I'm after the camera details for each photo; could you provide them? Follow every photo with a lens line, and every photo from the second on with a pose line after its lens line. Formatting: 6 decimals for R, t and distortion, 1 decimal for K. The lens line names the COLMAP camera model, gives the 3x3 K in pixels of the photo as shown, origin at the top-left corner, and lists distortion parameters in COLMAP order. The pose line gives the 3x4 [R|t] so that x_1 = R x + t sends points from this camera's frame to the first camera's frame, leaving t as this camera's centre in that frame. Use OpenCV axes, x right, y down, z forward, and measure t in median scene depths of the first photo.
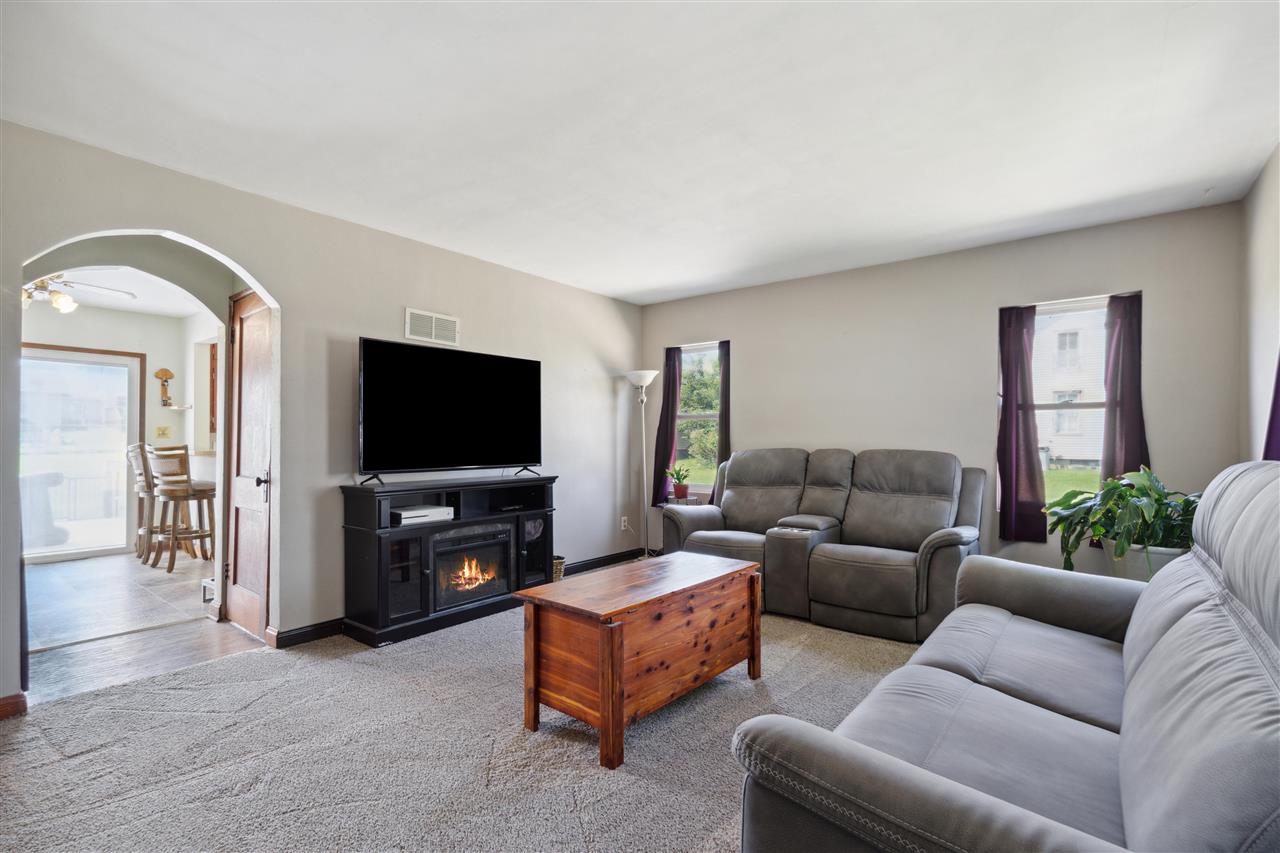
lens RADIAL K [[638.1, 0, 636.4], [0, 638.1, 447.9], [0, 0, 1]] dist [0.002126, 0.000630]
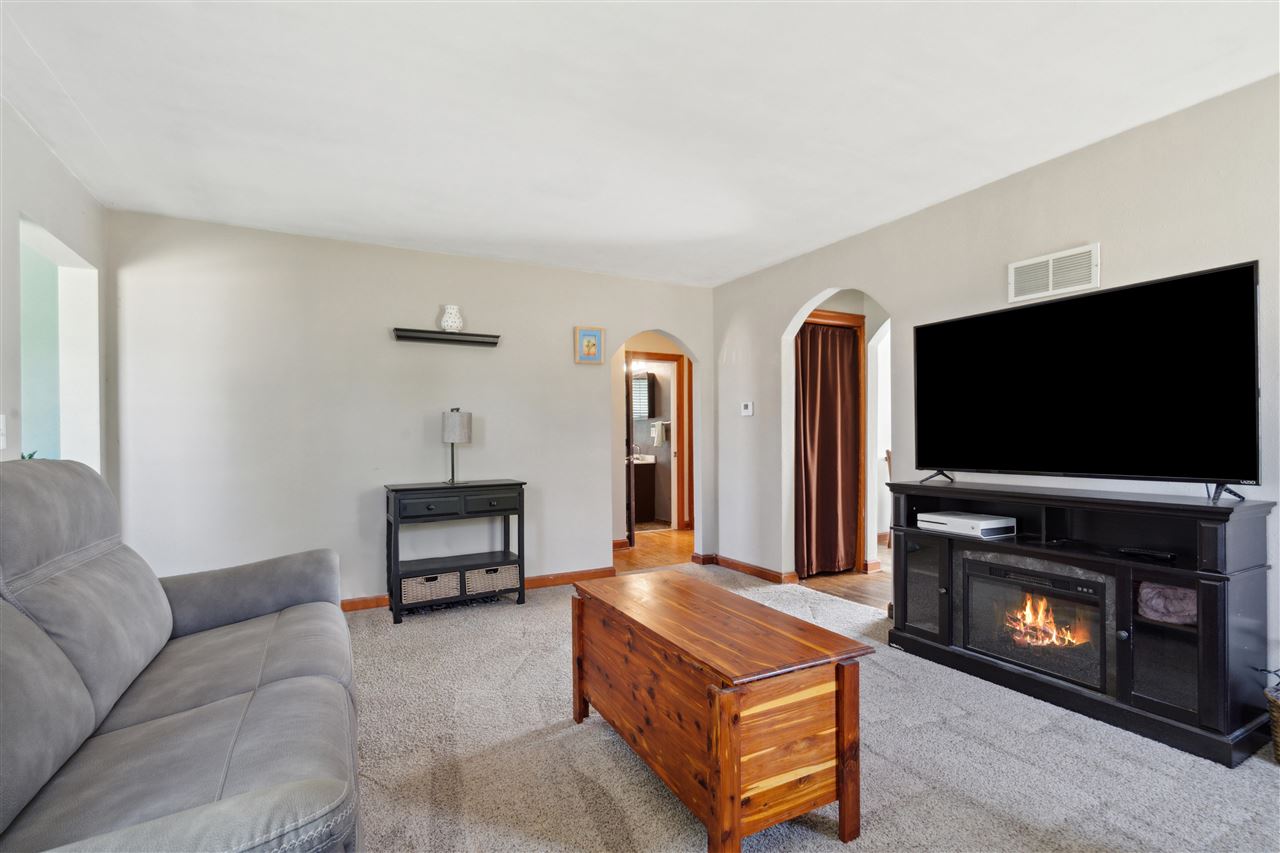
lens RADIAL K [[606.4, 0, 634.1], [0, 606.4, 440.8], [0, 0, 1]] dist [0.000491, -0.000033]
pose [[-0.361322, 0.004861, -0.932428, 0.744665], [0.017060, 0.999853, -0.001399, -0.009625], [0.932285, -0.016412, -0.361352, 1.206194]]
